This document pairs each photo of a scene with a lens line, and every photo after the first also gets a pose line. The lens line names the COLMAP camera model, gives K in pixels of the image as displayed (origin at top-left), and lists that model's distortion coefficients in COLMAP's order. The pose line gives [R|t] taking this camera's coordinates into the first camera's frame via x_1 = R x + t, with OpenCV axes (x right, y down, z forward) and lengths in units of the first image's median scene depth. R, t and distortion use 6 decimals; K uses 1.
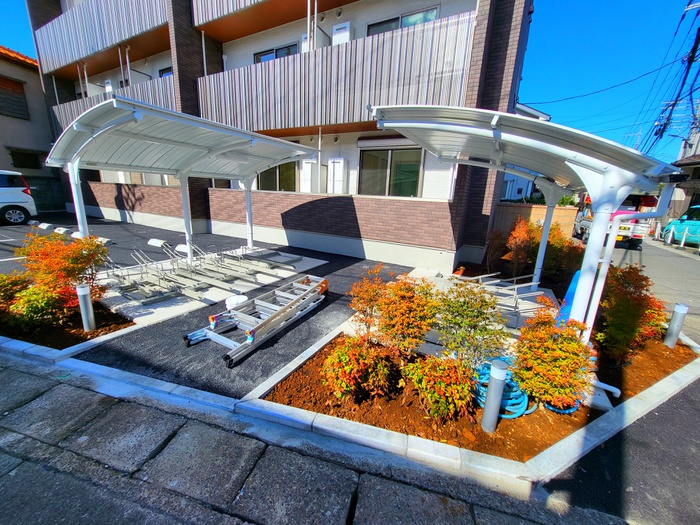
lens RADIAL K [[277.3, 0, 349.3], [0, 277.3, 259.0], [0, 0, 1]] dist [0.003014, 0.000205]
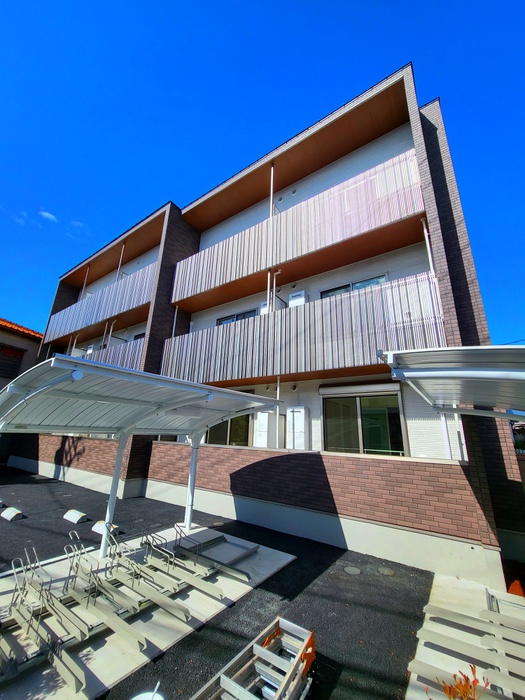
lens RADIAL K [[277.3, 0, 265.9], [0, 277.3, 346.3], [0, 0, 1]] dist [0.003014, 0.000205]
pose [[0.995090, -0.042946, -0.089172, -0.056478], [-0.009391, 0.855929, -0.517008, -0.068940], [0.098528, 0.515307, 0.851323, 0.129069]]
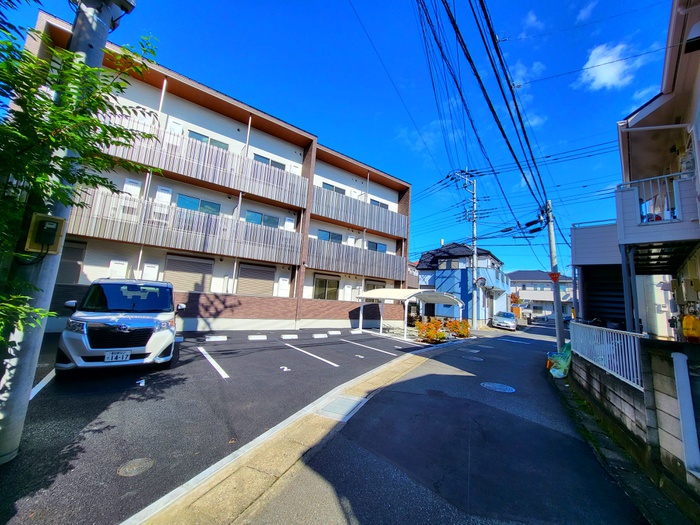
lens RADIAL K [[277.3, 0, 349.3], [0, 277.3, 259.0], [0, 0, 1]] dist [0.003014, 0.000205]
pose [[0.412625, 0.120070, 0.902953, -2.302904], [0.170015, 0.963704, -0.205841, -0.124244], [-0.894894, 0.238450, 0.377234, 0.139774]]
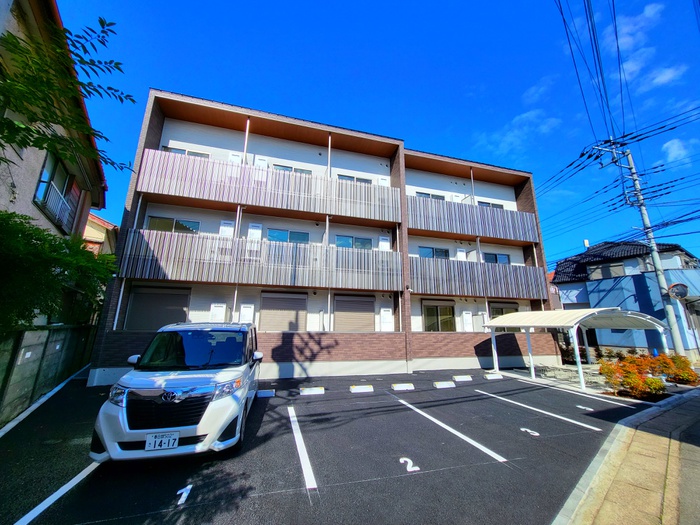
lens RADIAL K [[277.3, 0, 349.3], [0, 277.3, 259.0], [0, 0, 1]] dist [0.003014, 0.000205]
pose [[0.704801, 0.136171, 0.696214, -2.015319], [0.188263, 0.910312, -0.368631, -0.182121], [-0.683969, 0.390883, 0.615952, 0.364979]]
